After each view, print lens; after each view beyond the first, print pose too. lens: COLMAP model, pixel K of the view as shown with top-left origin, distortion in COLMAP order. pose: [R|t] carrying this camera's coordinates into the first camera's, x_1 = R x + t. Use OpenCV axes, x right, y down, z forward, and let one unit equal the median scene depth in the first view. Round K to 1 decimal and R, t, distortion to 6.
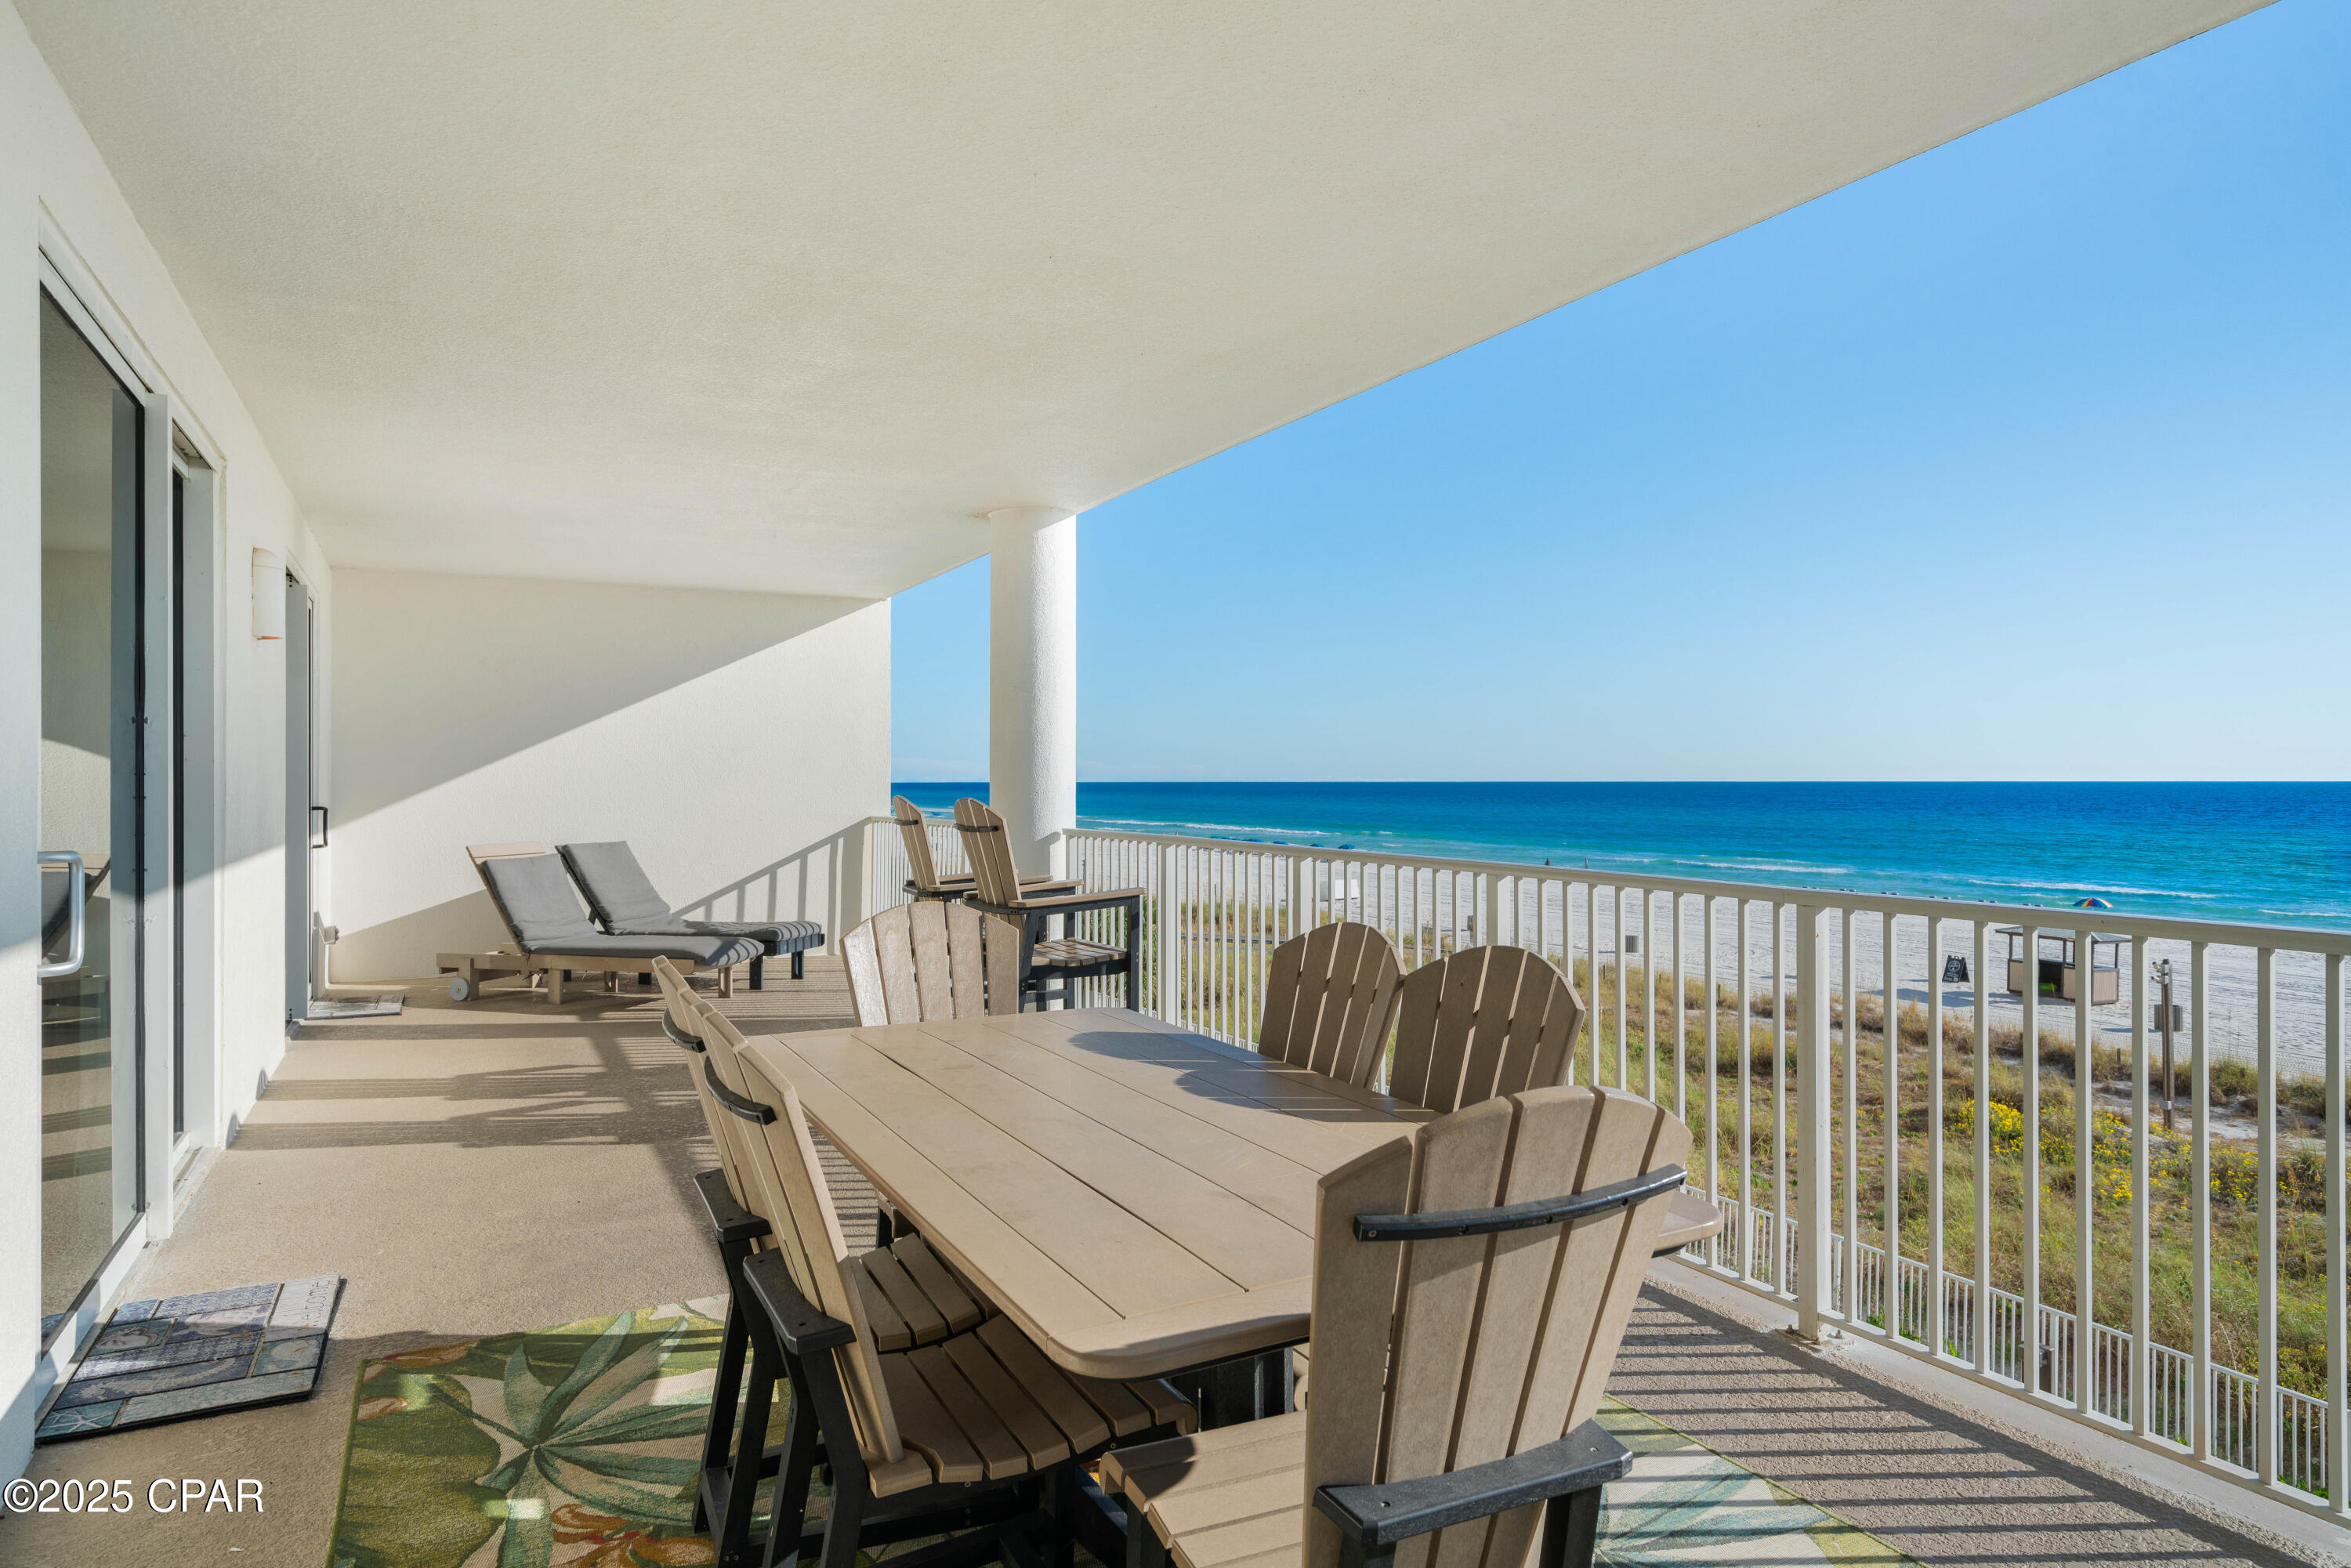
lens RADIAL K [[1360.2, 0, 1176.0], [0, 1360.2, 784.3], [0, 0, 1]] dist [0.002609, -0.021644]
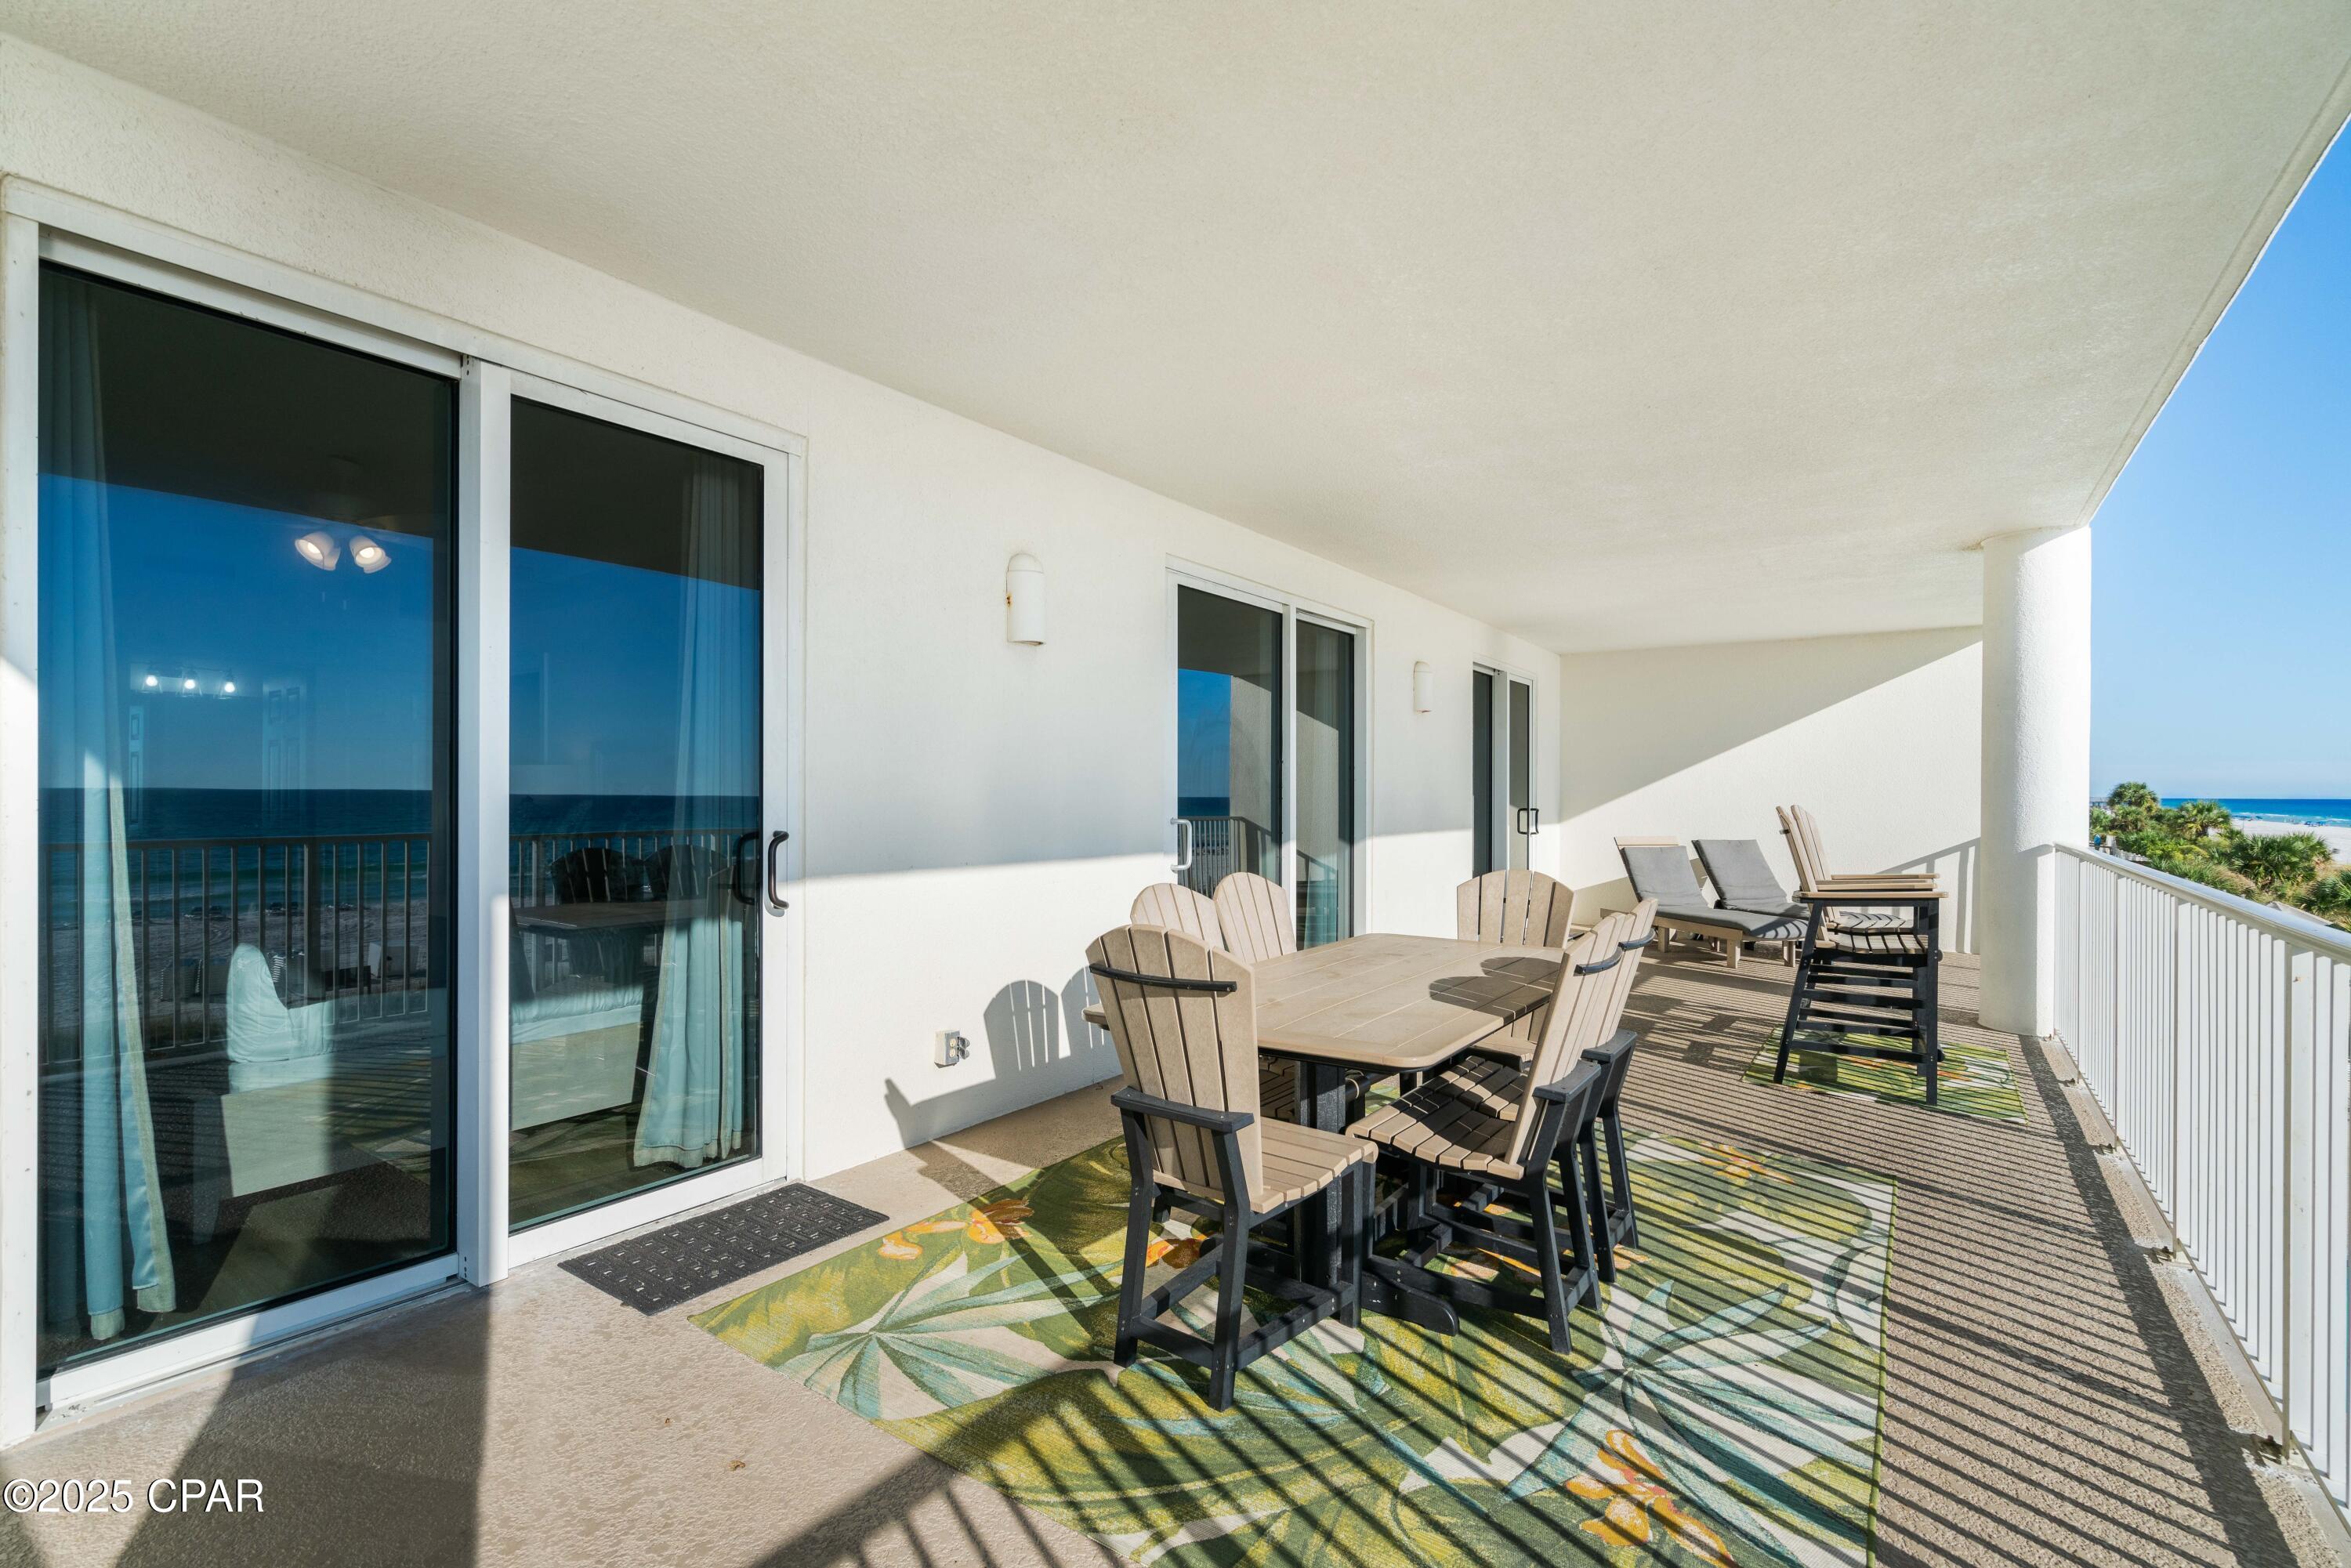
lens RADIAL K [[1087.0, 0, 1155.3], [0, 1087.0, 787.7], [0, 0, 1]] dist [-0.002788, 0.000453]
pose [[0.458390, 0.001238, -0.888750, 0.271897], [-0.008214, 0.999962, -0.002844, -0.000770], [0.888713, 0.008604, 0.458383, 0.021761]]
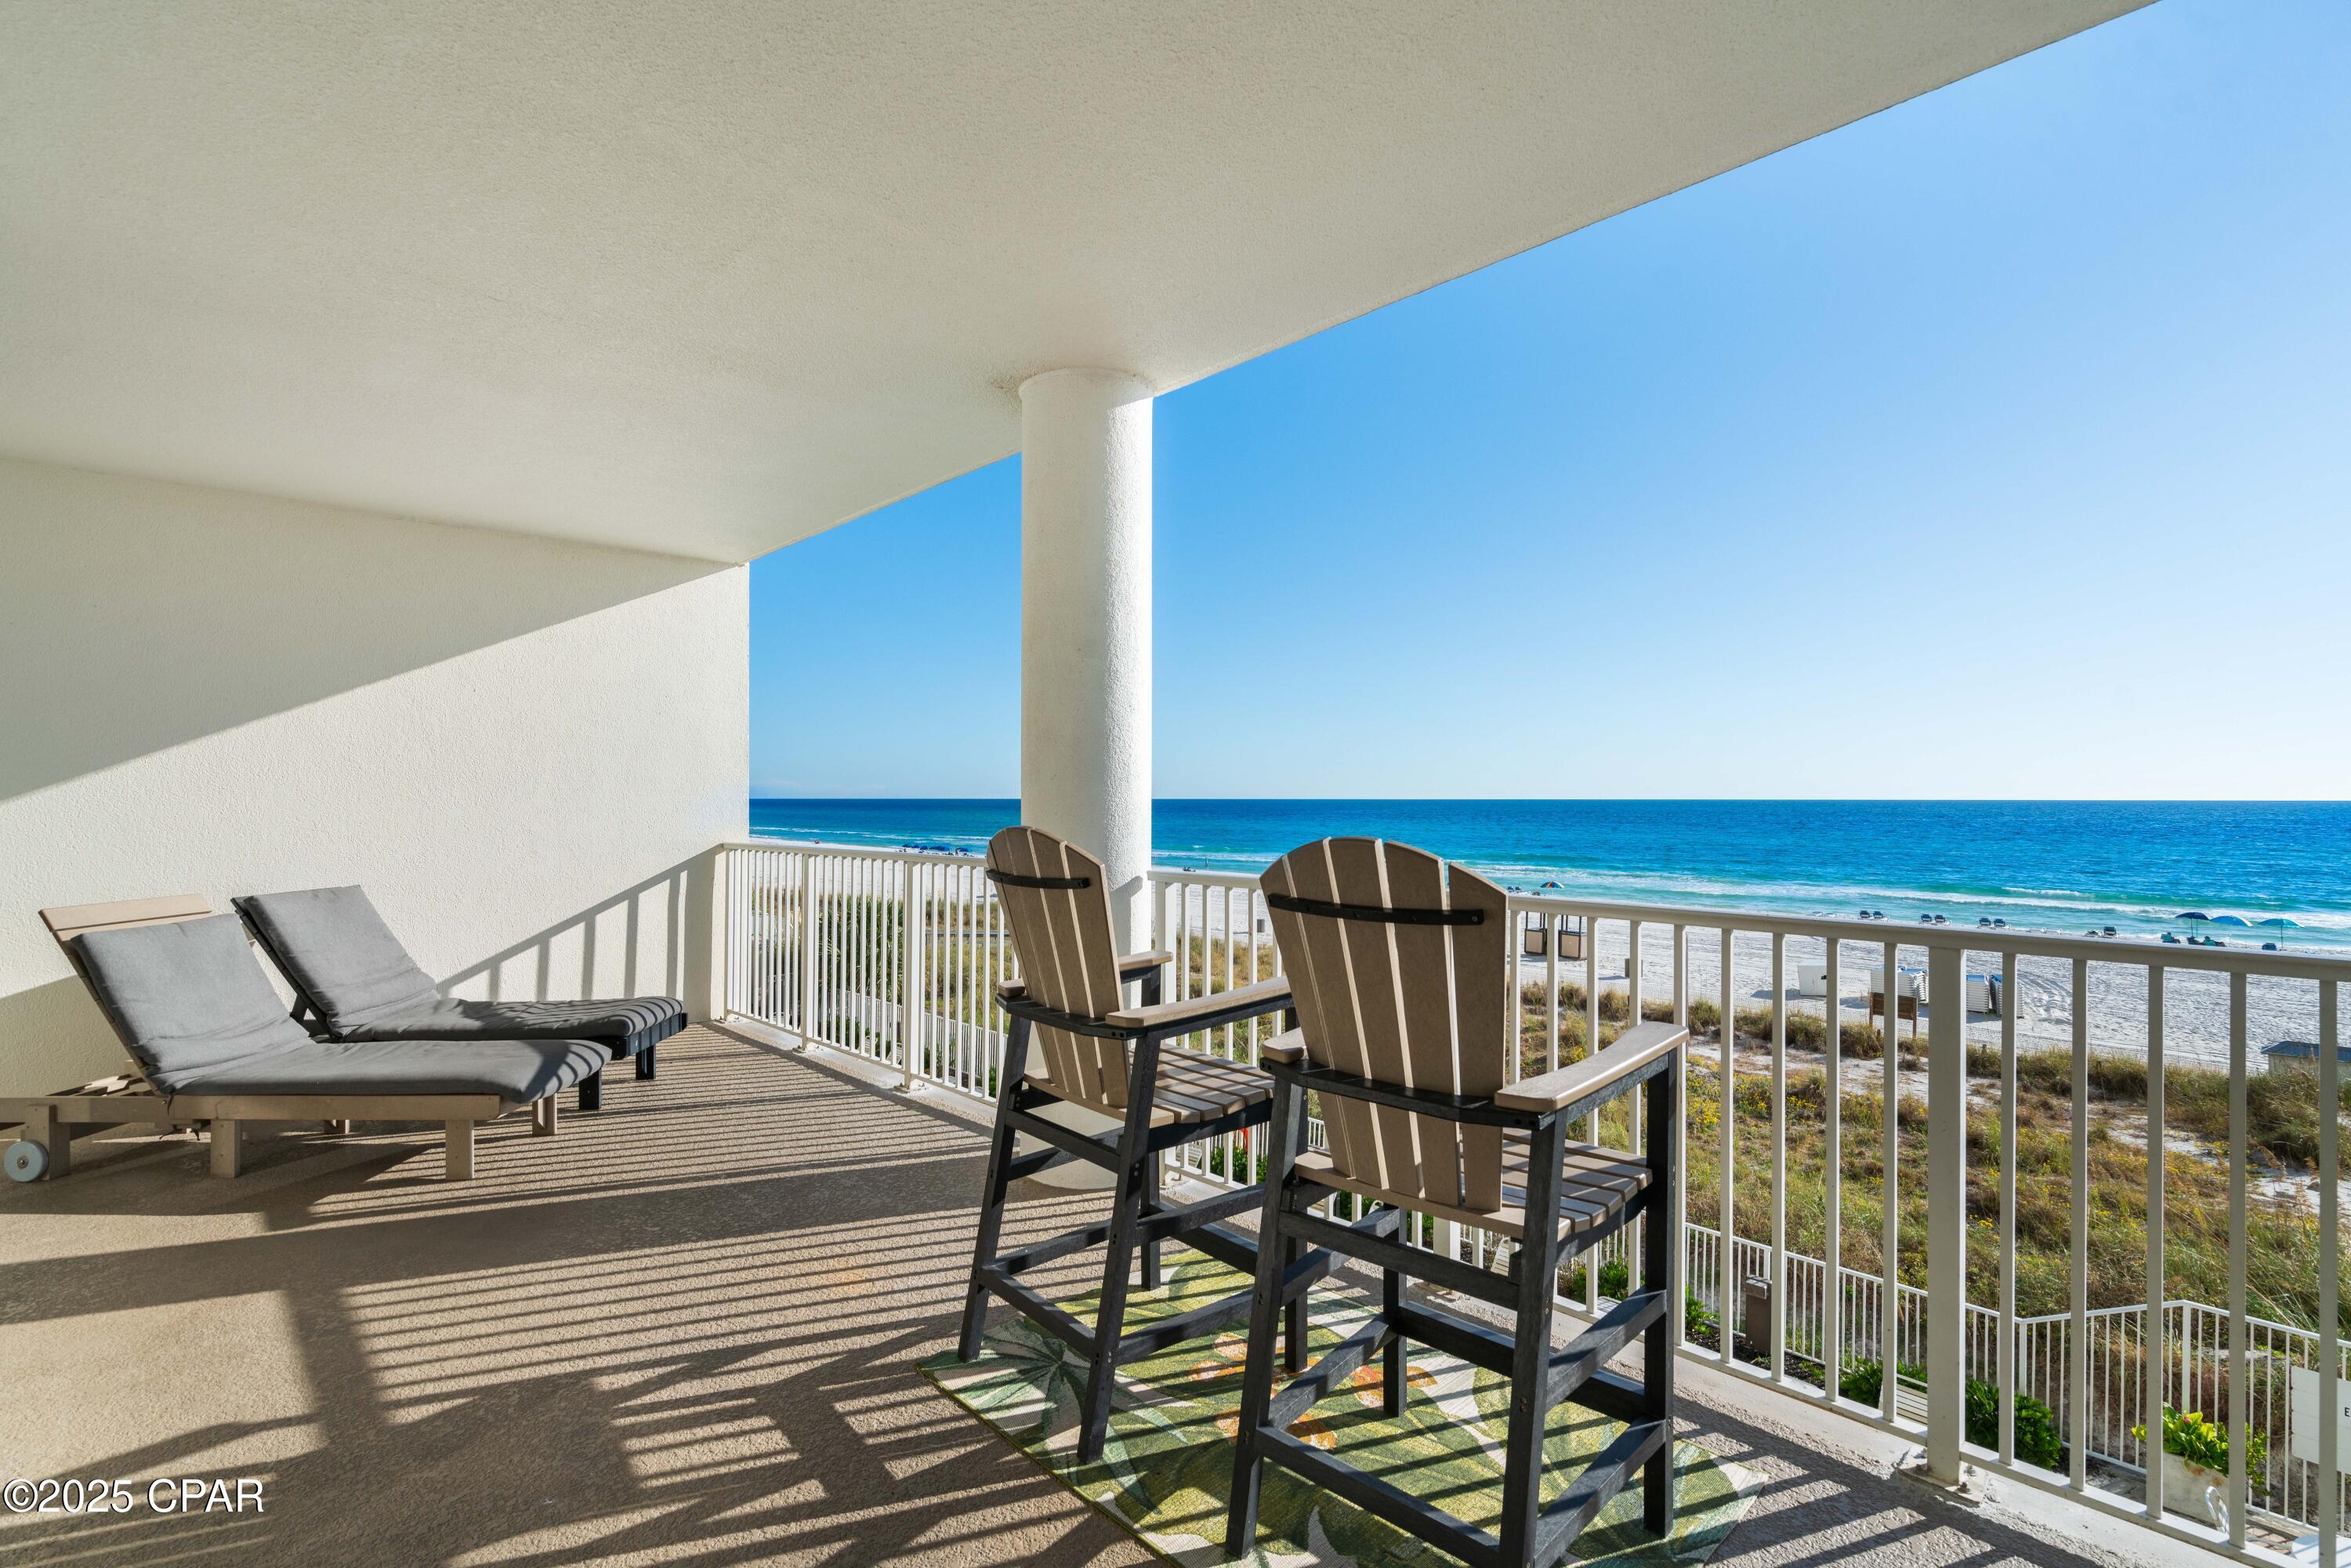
lens RADIAL K [[1065.3, 0, 1162.7], [0, 1065.3, 795.0], [0, 0, 1]] dist [-0.006360, 0.000841]
pose [[0.963009, 0.001424, 0.269467, -0.177690], [0.000022, 0.999986, -0.005363, -0.000068], [-0.269470, 0.005170, 0.962995, 0.419879]]
